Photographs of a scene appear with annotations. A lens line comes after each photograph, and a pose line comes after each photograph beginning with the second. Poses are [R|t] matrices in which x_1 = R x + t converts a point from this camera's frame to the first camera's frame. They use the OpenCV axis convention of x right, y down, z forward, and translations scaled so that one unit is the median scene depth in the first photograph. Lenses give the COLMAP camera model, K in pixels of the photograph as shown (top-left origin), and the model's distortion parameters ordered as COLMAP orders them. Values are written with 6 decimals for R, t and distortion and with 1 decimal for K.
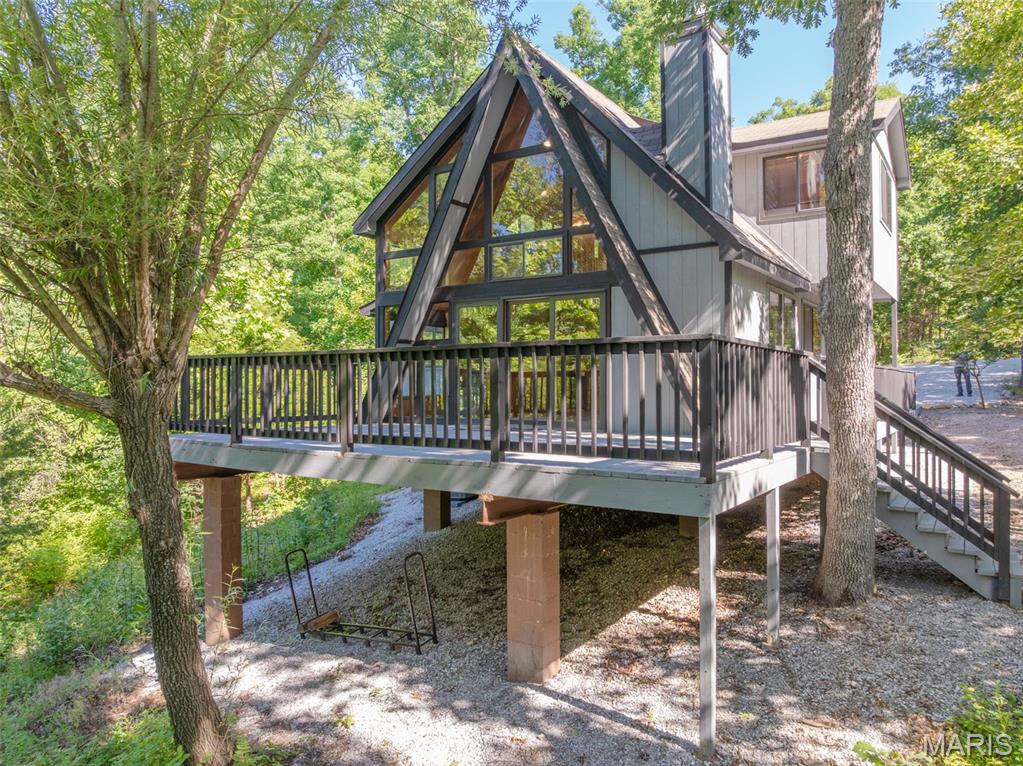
lens RADIAL K [[729.0, 0, 508.0], [0, 729.0, 378.8], [0, 0, 1]] dist [-0.060669, 0.027092]
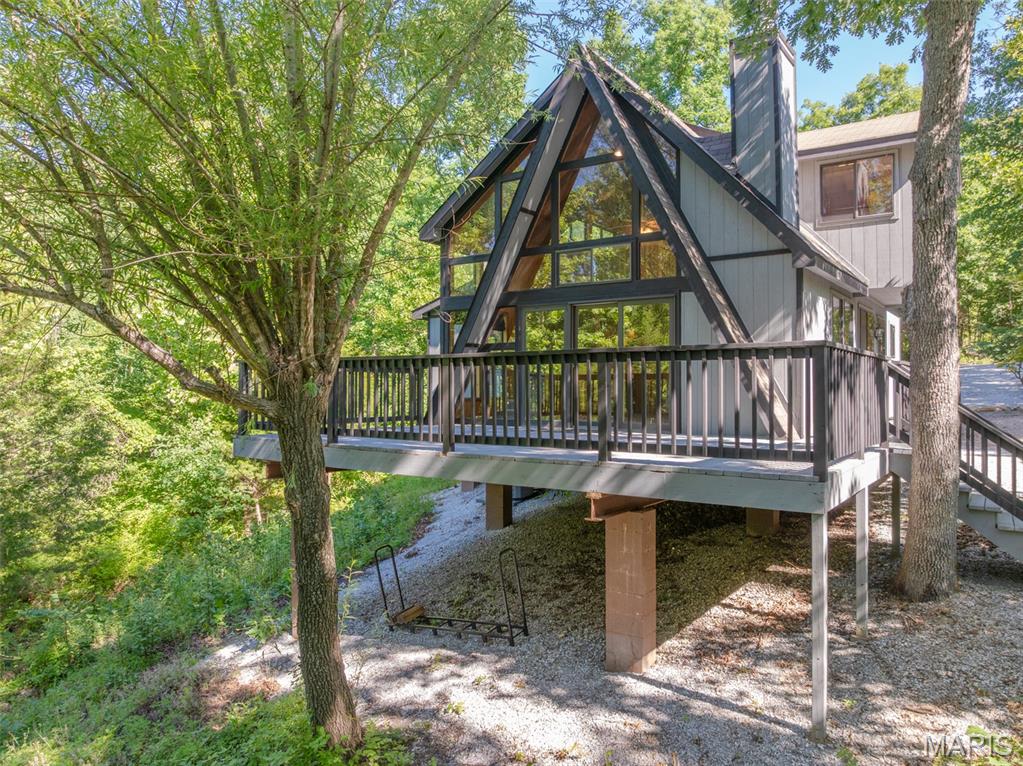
lens RADIAL K [[729.0, 0, 508.0], [0, 729.0, 378.8], [0, 0, 1]] dist [-0.060669, 0.027092]
pose [[0.999701, 0.001883, -0.024369, -0.083929], [-0.001933, 0.999996, -0.001996, -0.001748], [0.024365, 0.002043, 0.999701, -0.035957]]
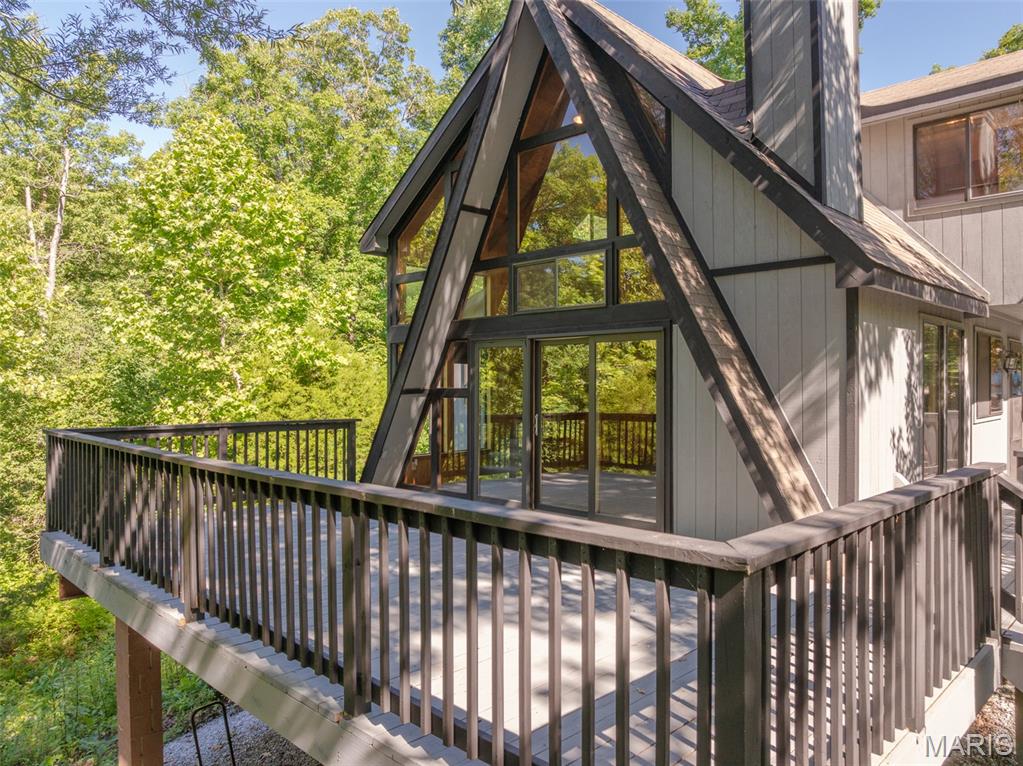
lens RADIAL K [[729.0, 0, 508.0], [0, 729.0, 378.8], [0, 0, 1]] dist [-0.060669, 0.027092]
pose [[0.983606, -0.002946, -0.180307, 0.122621], [0.003044, 0.999995, 0.000268, -0.083229], [0.180305, -0.000813, 0.983610, 0.332801]]
